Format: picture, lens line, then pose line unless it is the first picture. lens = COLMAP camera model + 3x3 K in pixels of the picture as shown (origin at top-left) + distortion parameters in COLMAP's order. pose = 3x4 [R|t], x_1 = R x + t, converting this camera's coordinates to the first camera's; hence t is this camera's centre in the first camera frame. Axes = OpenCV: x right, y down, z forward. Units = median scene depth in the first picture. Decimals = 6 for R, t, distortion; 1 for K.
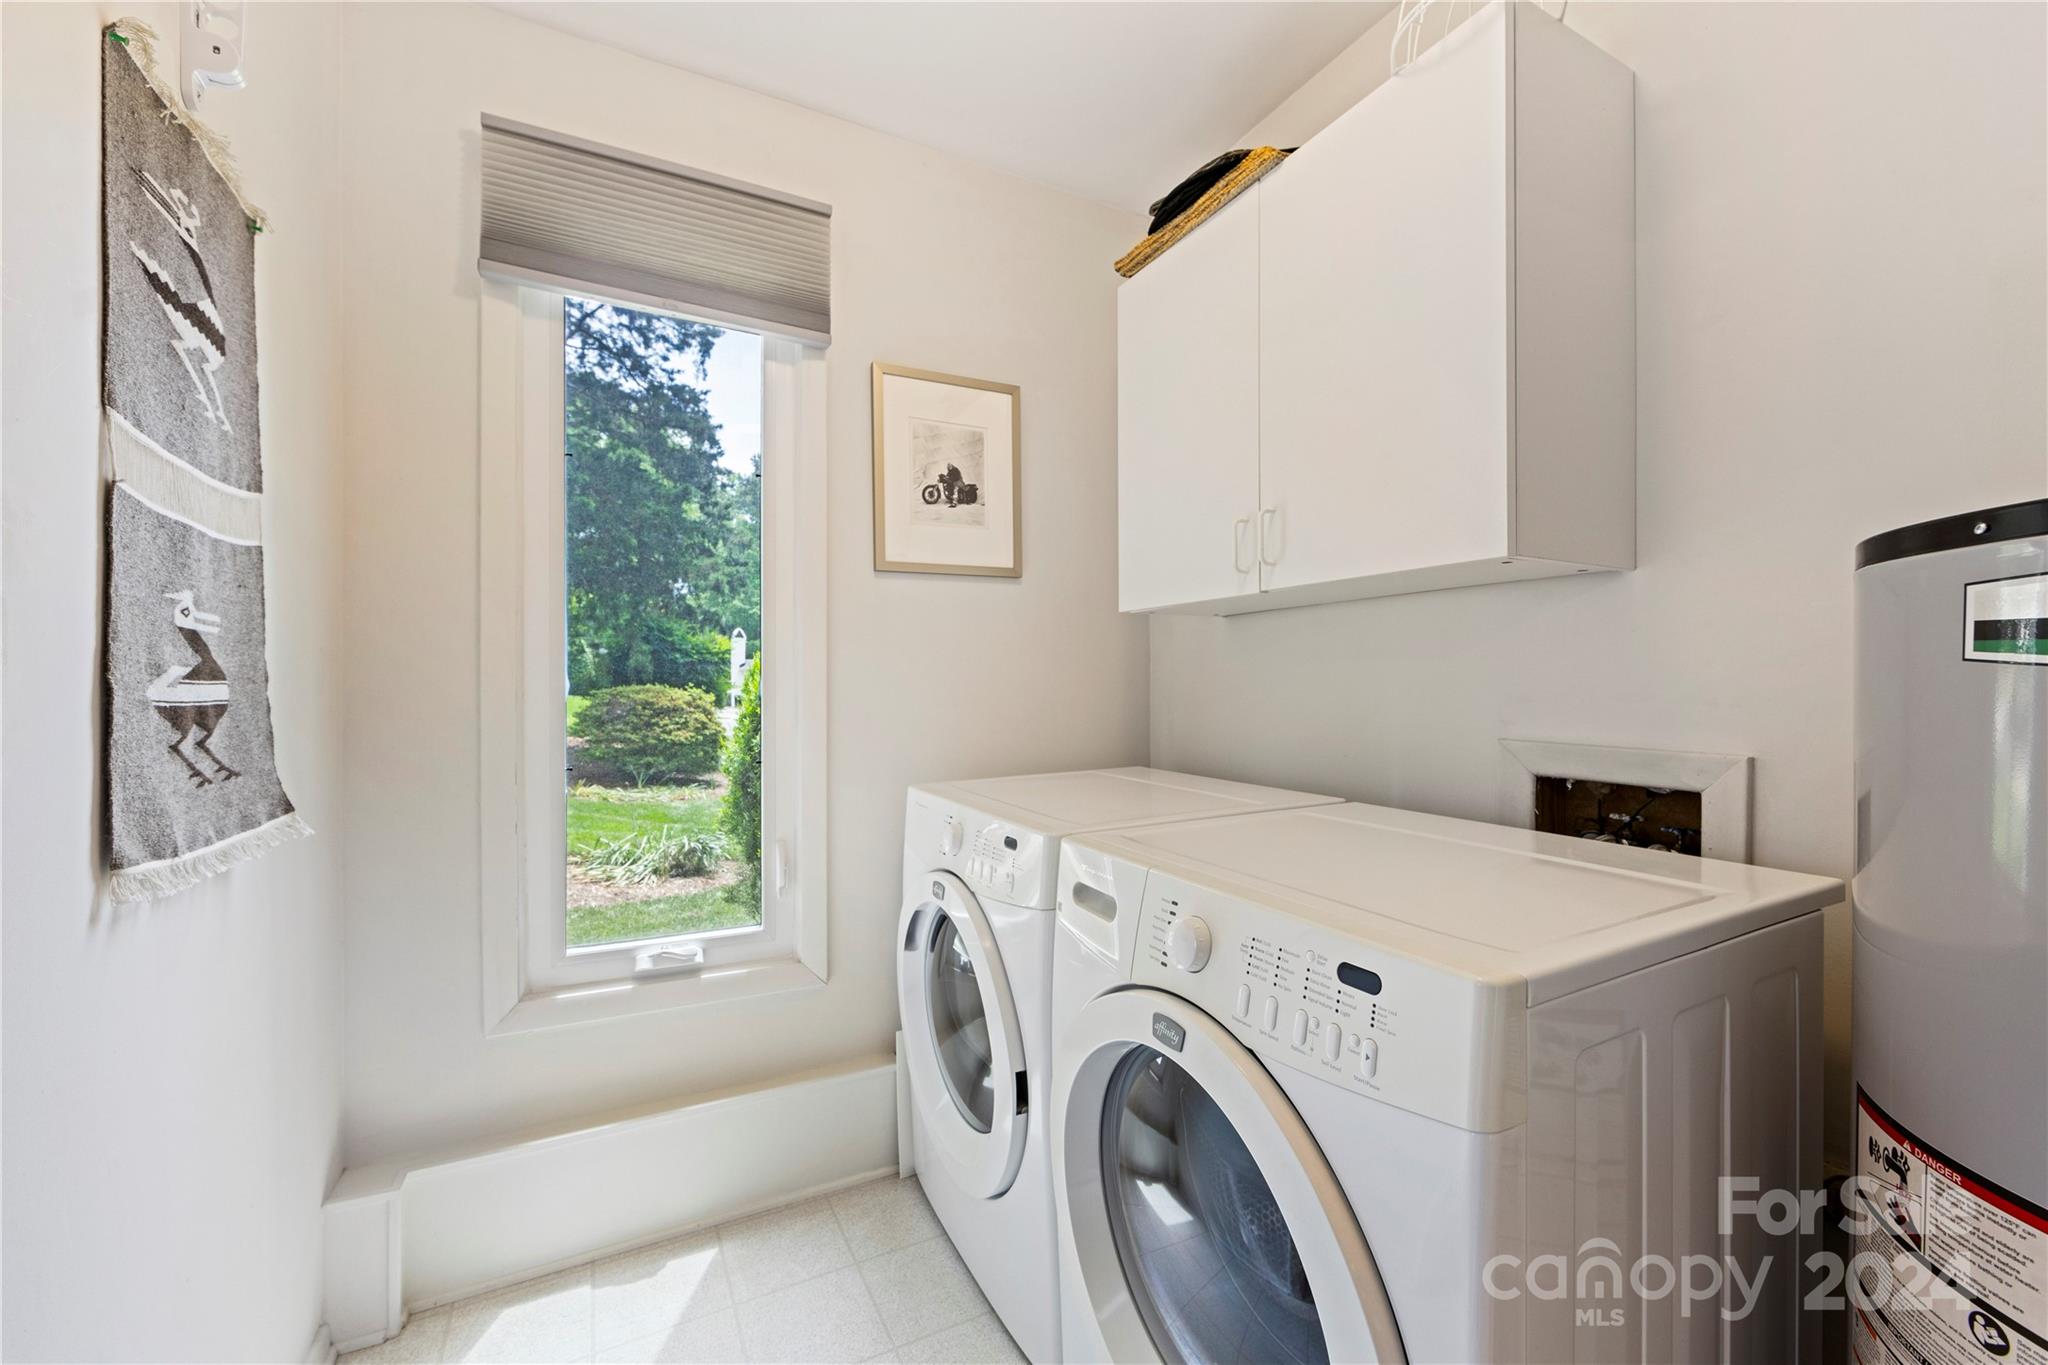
lens RADIAL K [[806.6, 0, 1022.9], [0, 806.6, 688.9], [0, 0, 1]] dist [-0.000109, -0.000181]
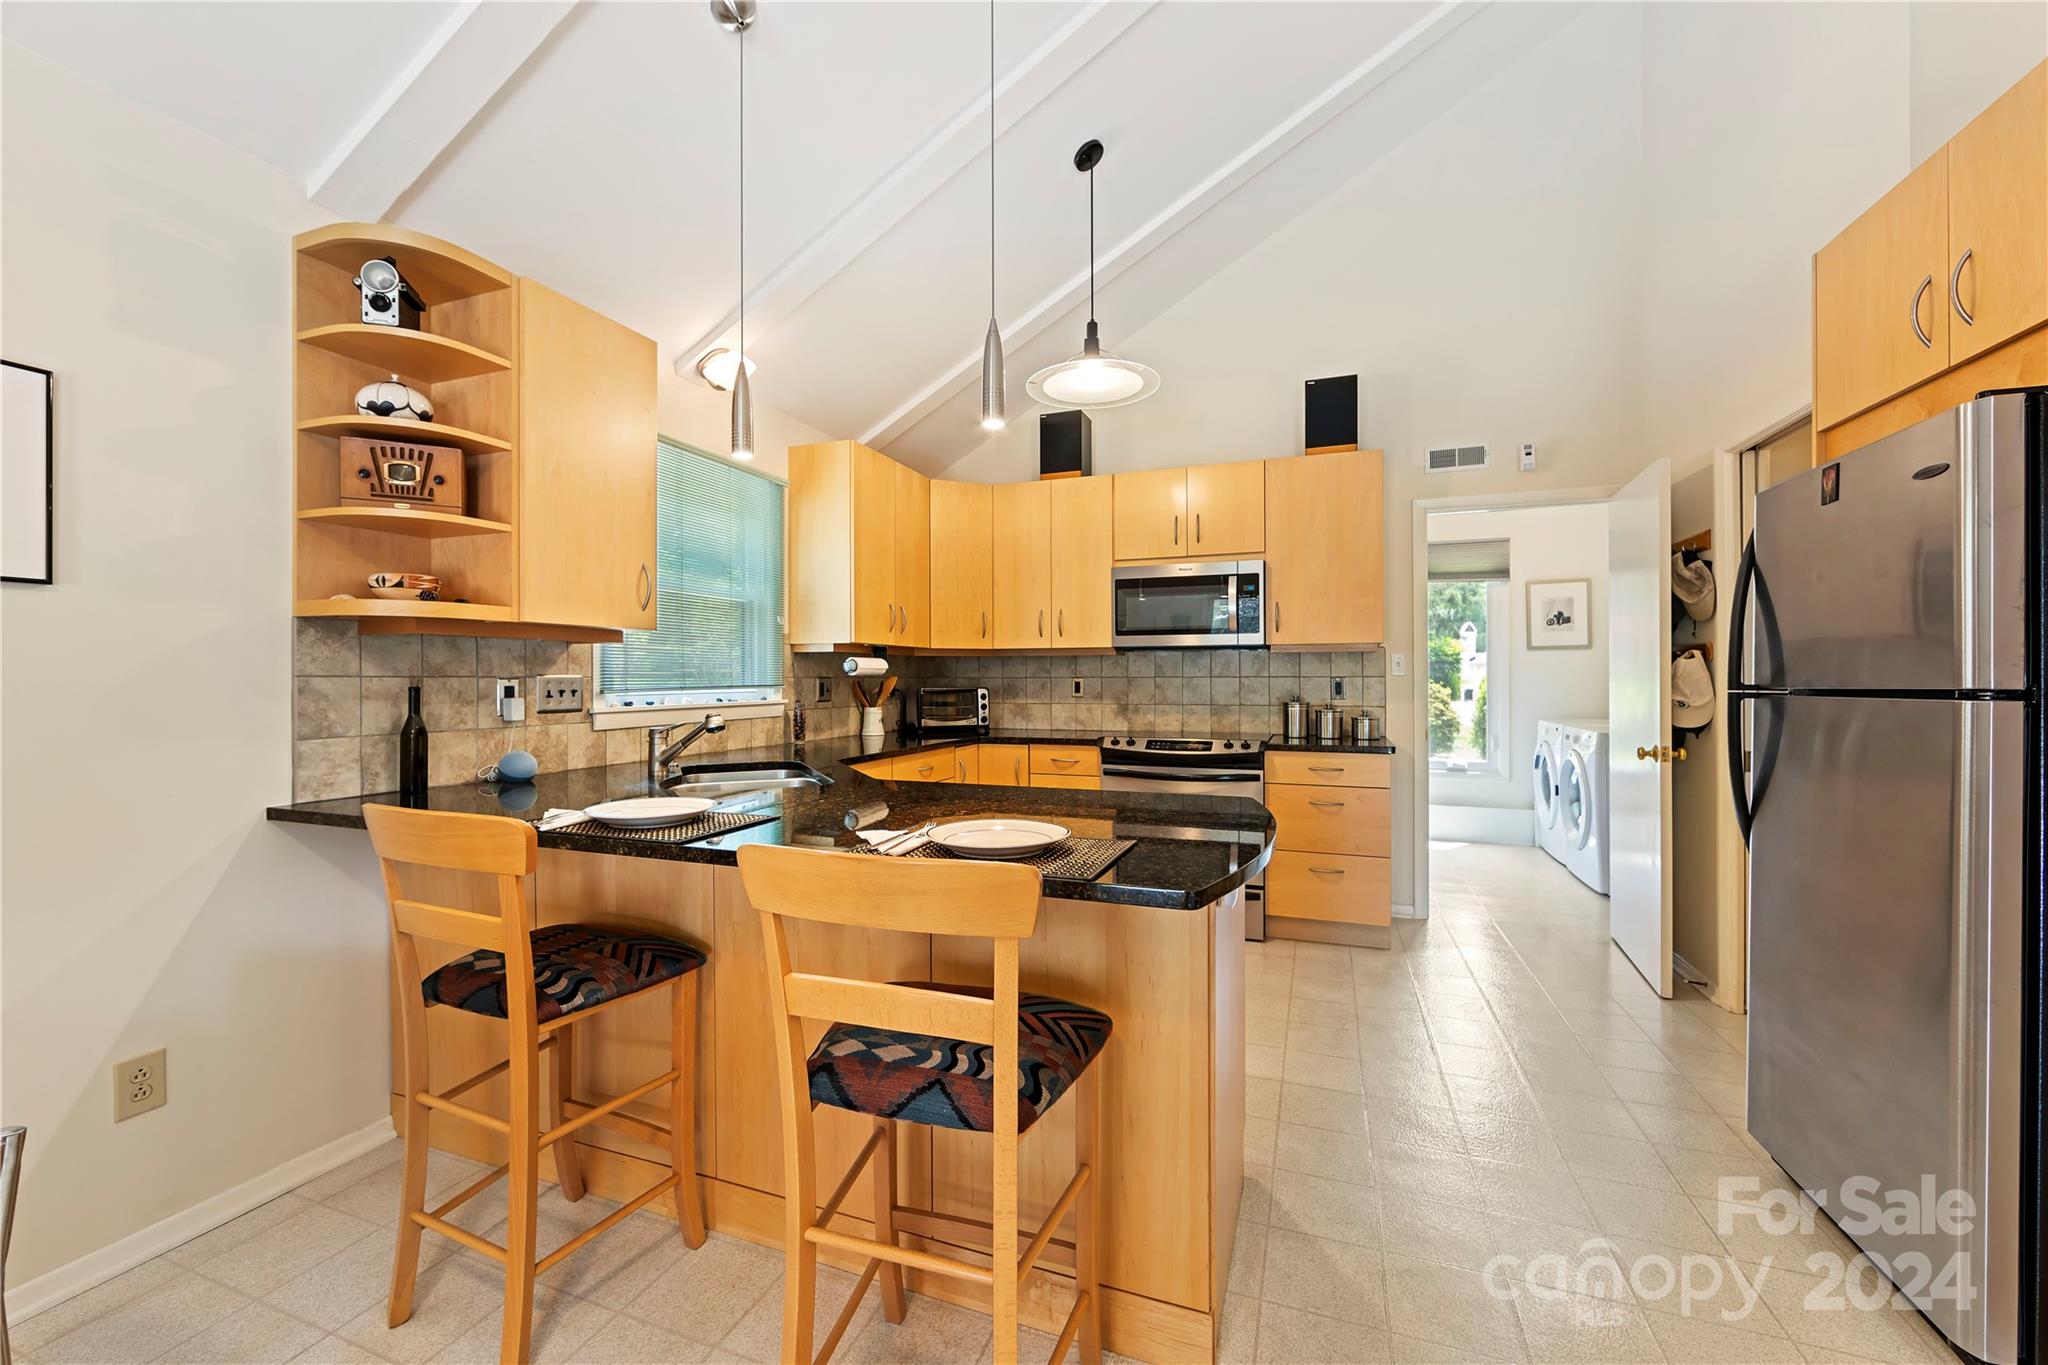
lens RADIAL K [[809.3, 0, 1017.3], [0, 809.3, 679.7], [0, 0, 1]] dist [-0.001200, 0.000130]
pose [[0.662850, 0.000482, -0.748752, 0.780756], [-0.002656, 0.999995, -0.001707, -0.021552], [0.748747, 0.003120, 0.662848, -2.330519]]
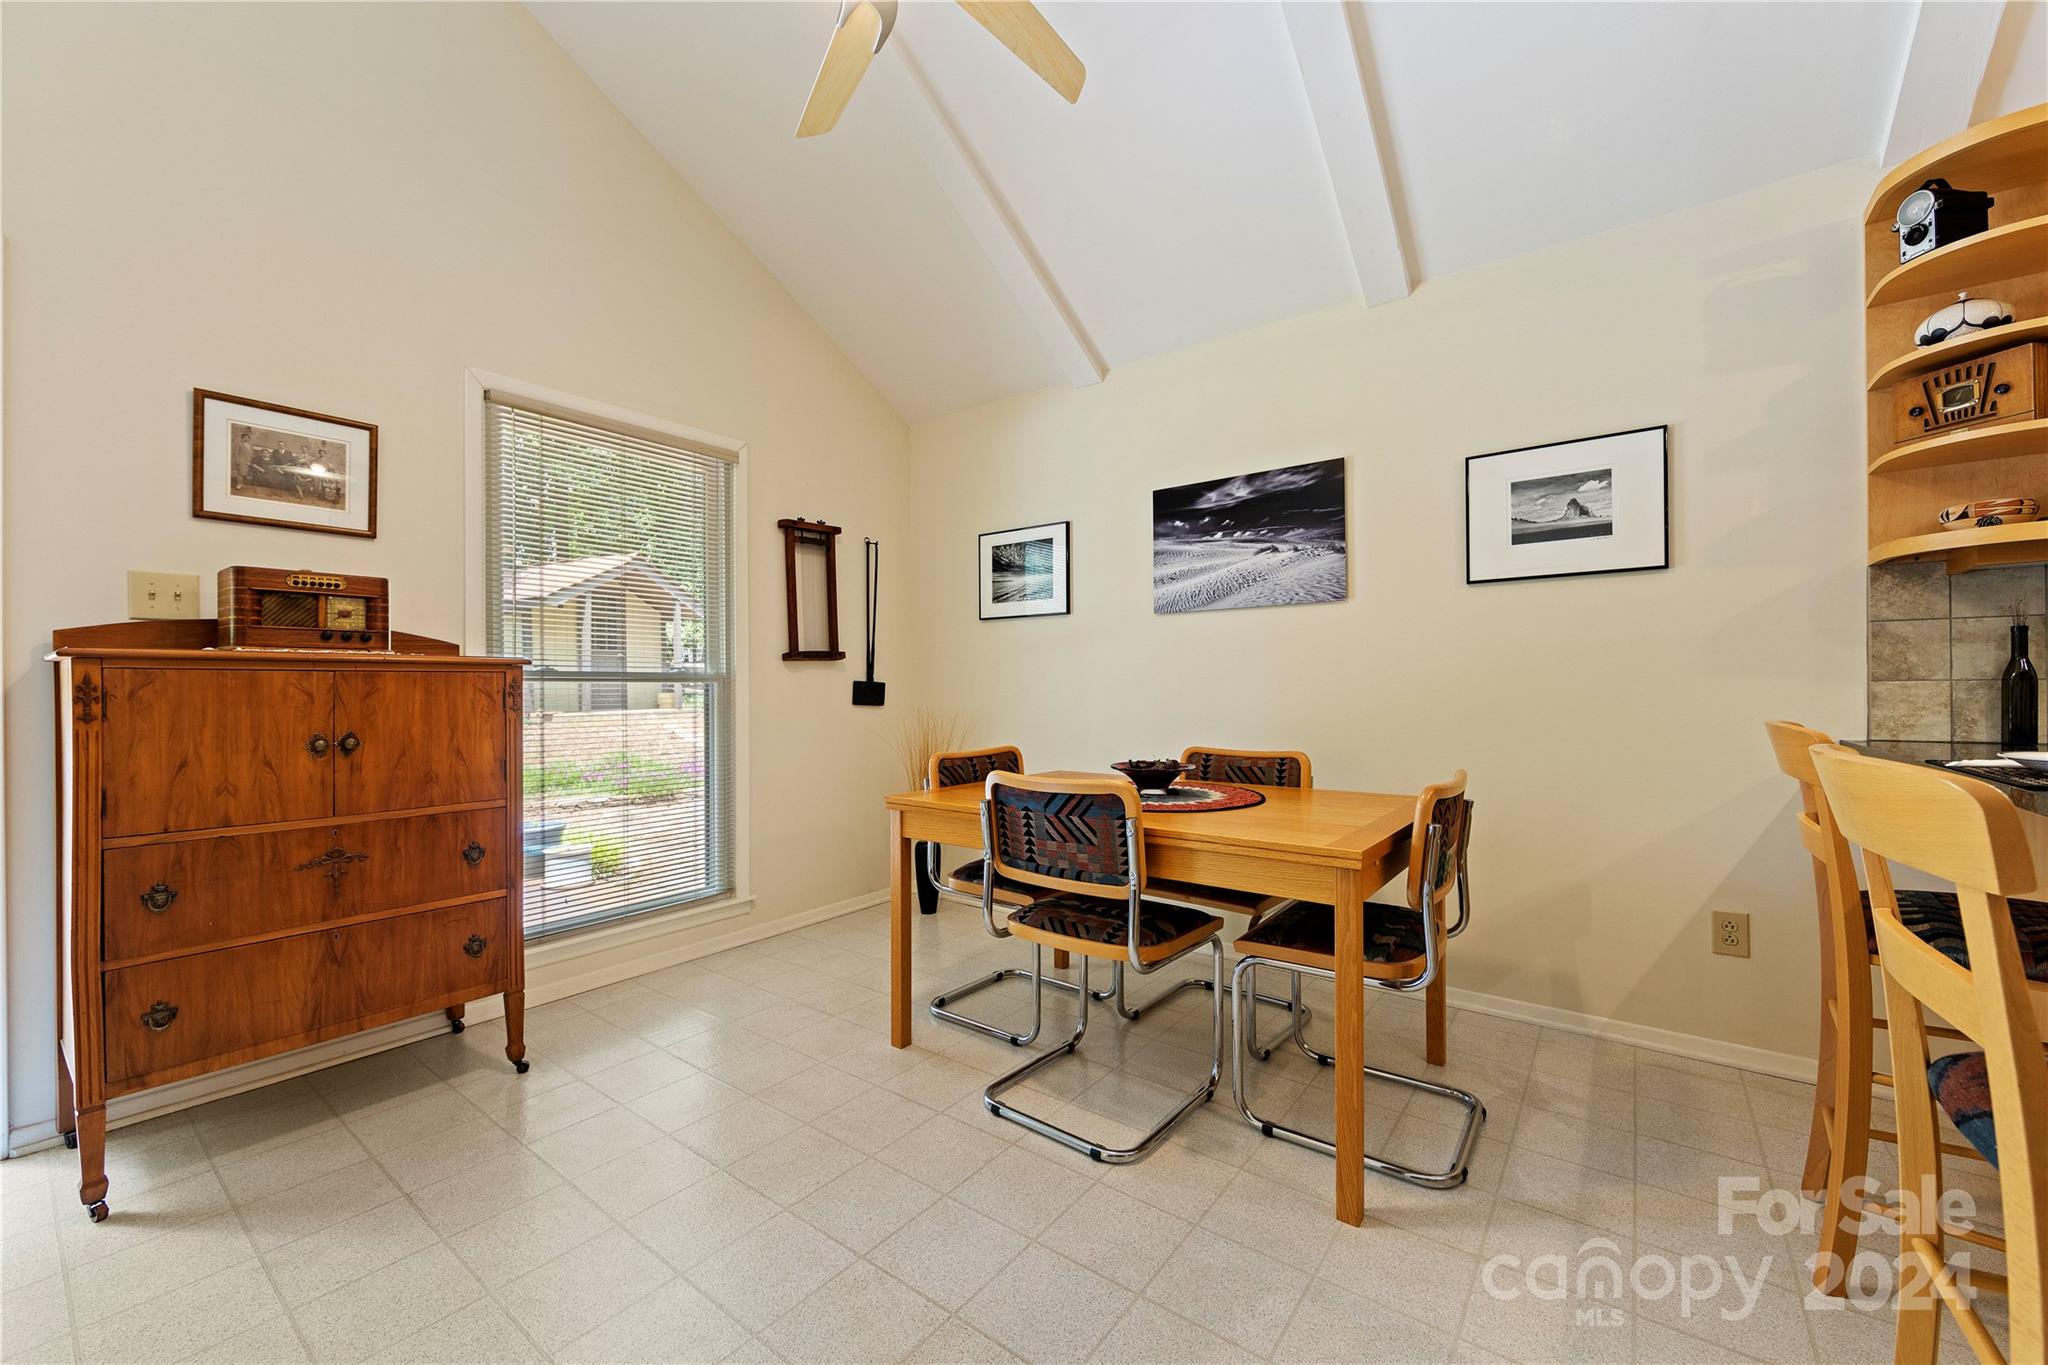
lens RADIAL K [[800.1, 0, 1016.5], [0, 800.1, 689.1], [0, 0, 1]] dist [-0.002775, -0.000288]
pose [[-0.907923, 0.007356, -0.419073, 0.906132], [0.006051, 0.999972, 0.004443, 0.049908], [0.419094, 0.001498, -0.907942, -1.869951]]
